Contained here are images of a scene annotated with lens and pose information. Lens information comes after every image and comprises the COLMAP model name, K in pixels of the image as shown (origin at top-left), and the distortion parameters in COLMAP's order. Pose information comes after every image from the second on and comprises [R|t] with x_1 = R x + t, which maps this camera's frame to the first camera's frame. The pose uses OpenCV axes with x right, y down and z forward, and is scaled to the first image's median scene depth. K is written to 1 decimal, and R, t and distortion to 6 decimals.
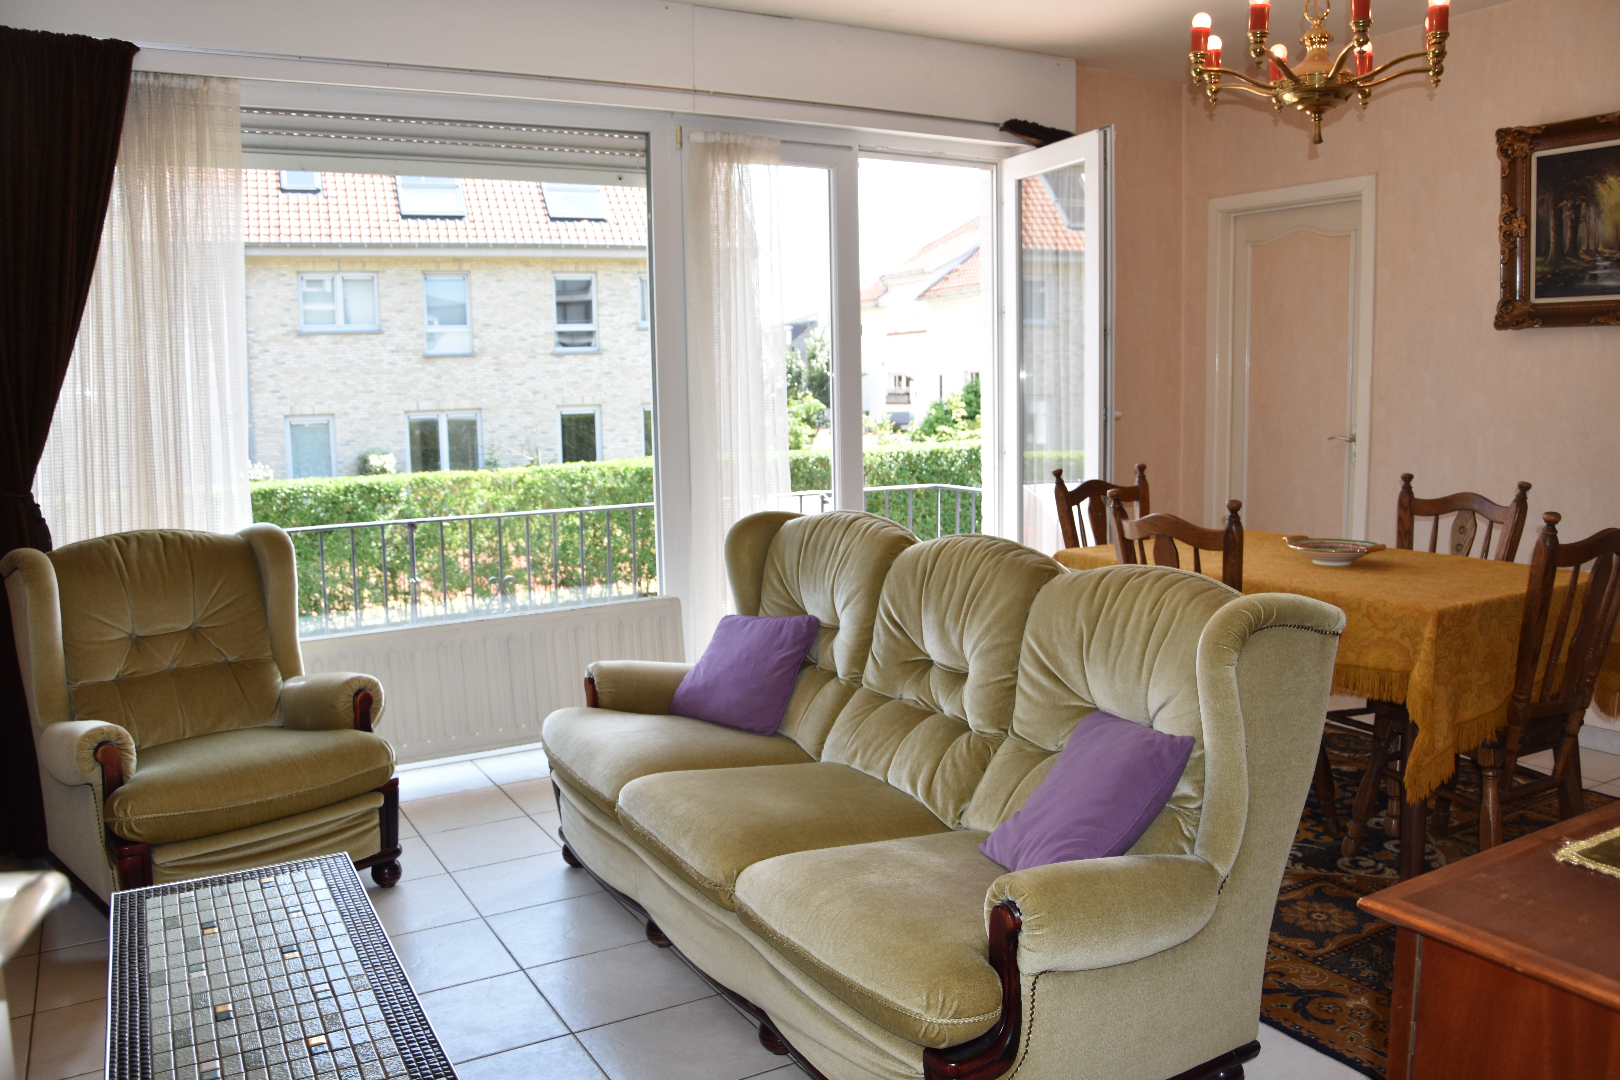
lens RADIAL K [[1340.2, 0, 810.0], [0, 1340.2, 540.0], [0, 0, 1]] dist [-0.115118, 0.097187]
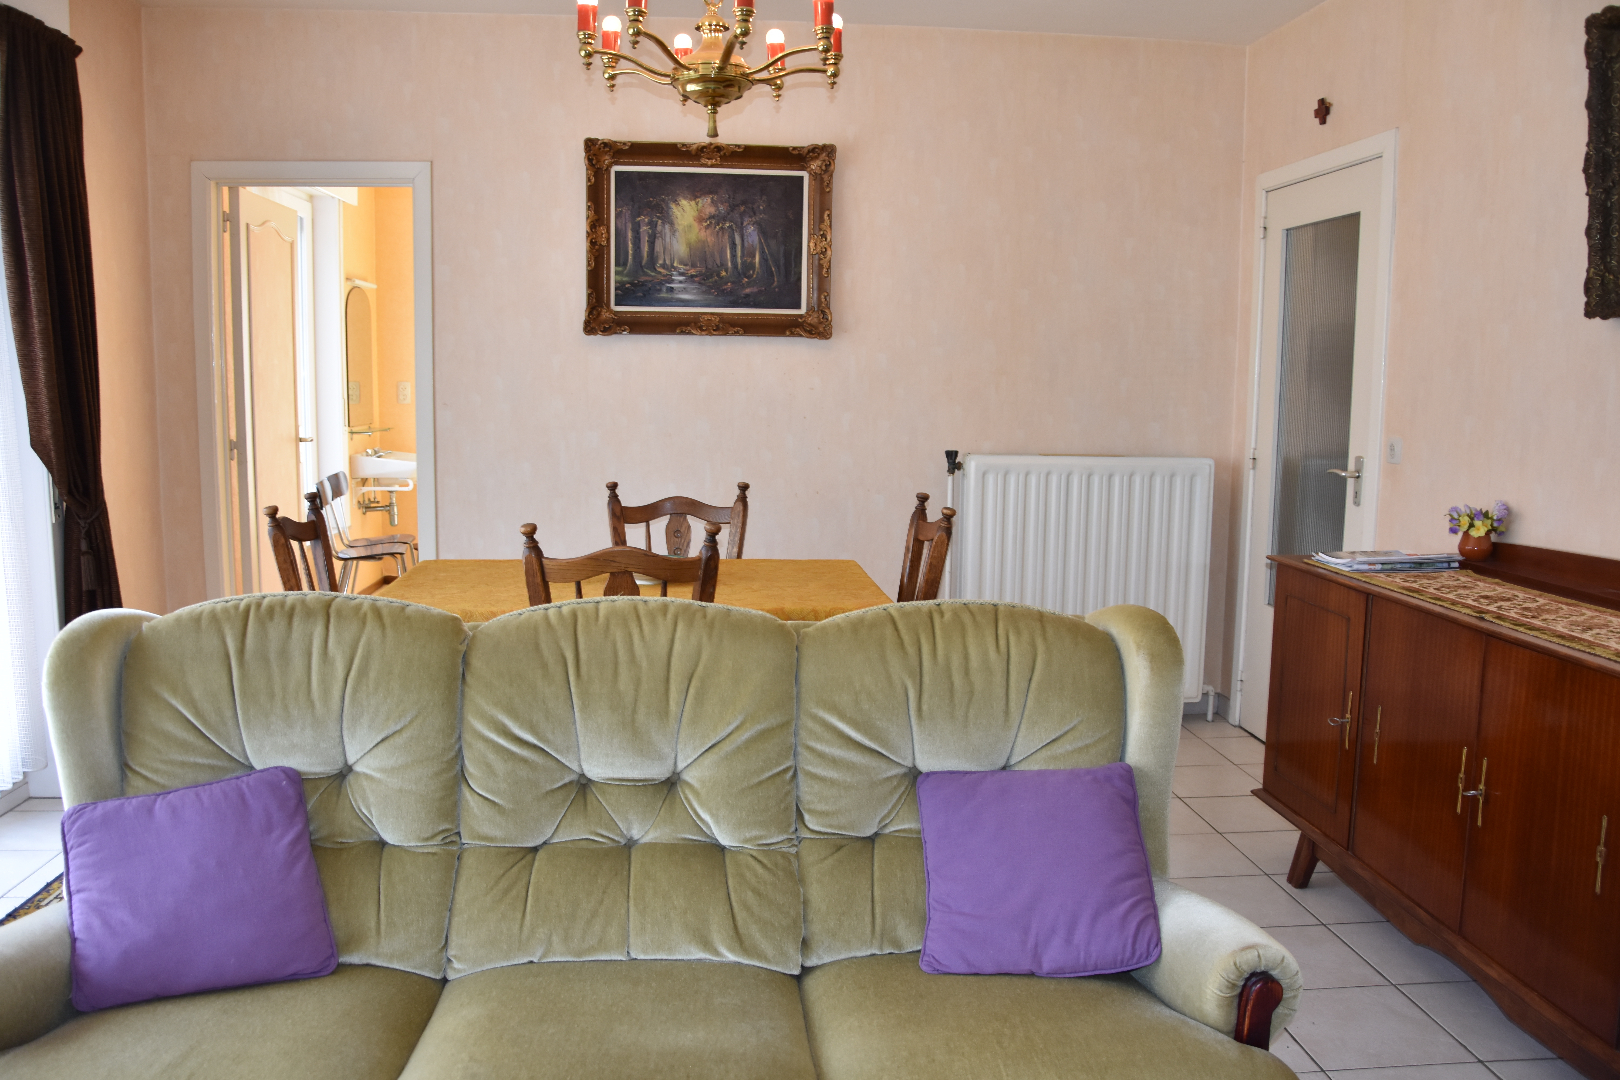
lens RADIAL K [[1340.2, 0, 810.0], [0, 1340.2, 540.0], [0, 0, 1]] dist [-0.115118, 0.097187]
pose [[0.418821, -0.099138, 0.902641, -0.376152], [0.096827, 0.993231, 0.064160, -0.055714], [-0.902892, 0.060528, 0.425585, 0.438459]]
